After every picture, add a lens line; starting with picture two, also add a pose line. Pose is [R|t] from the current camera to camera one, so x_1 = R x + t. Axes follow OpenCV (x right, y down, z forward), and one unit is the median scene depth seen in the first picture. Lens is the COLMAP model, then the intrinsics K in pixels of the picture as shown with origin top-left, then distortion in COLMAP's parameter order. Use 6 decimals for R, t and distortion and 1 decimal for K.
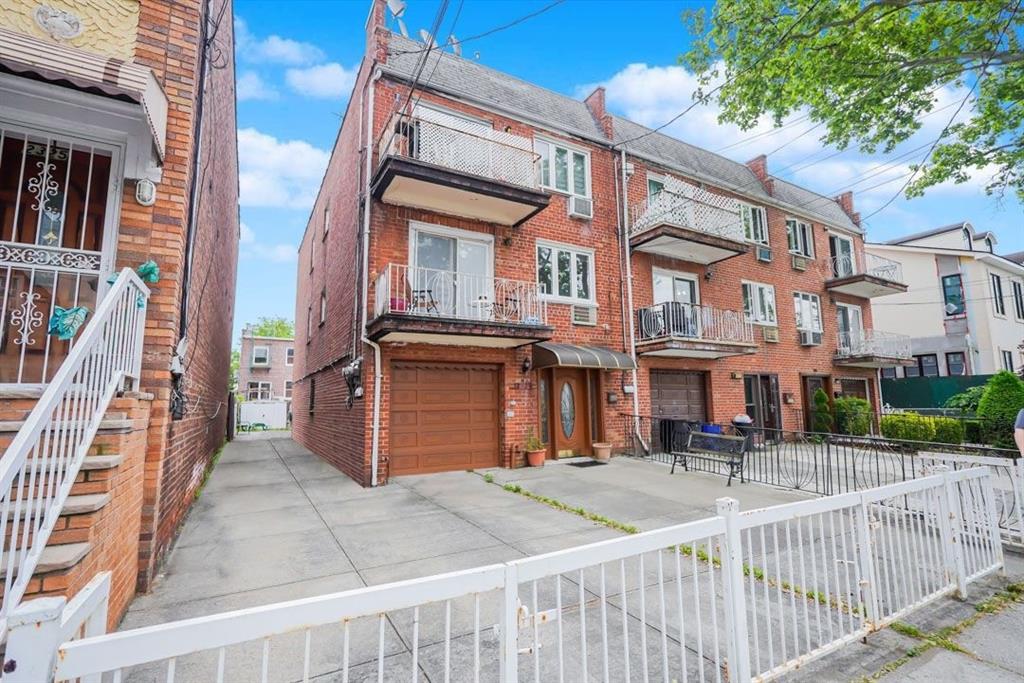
lens RADIAL K [[464.8, 0, 509.4], [0, 464.8, 342.4], [0, 0, 1]] dist [-0.004633, 0.000615]
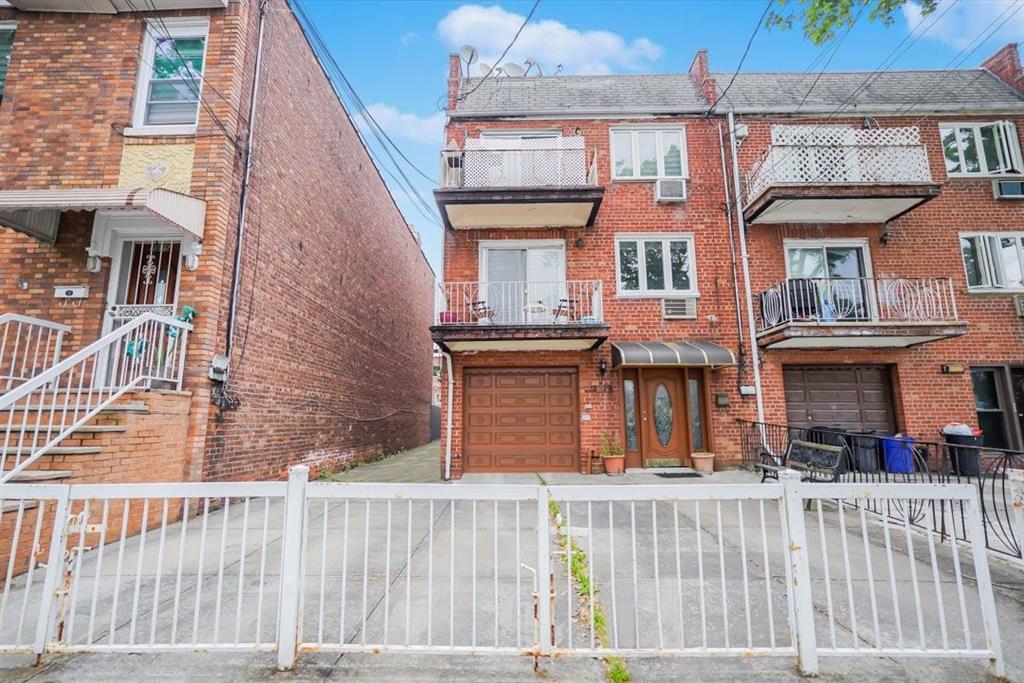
lens RADIAL K [[464.8, 0, 509.3], [0, 464.8, 341.2], [0, 0, 1]] dist [-0.004633, 0.000615]
pose [[0.865864, -0.076233, -0.494437, 0.337103], [0.060550, 0.997025, -0.047688, 0.029532], [0.496601, 0.011353, 0.867905, 0.070001]]
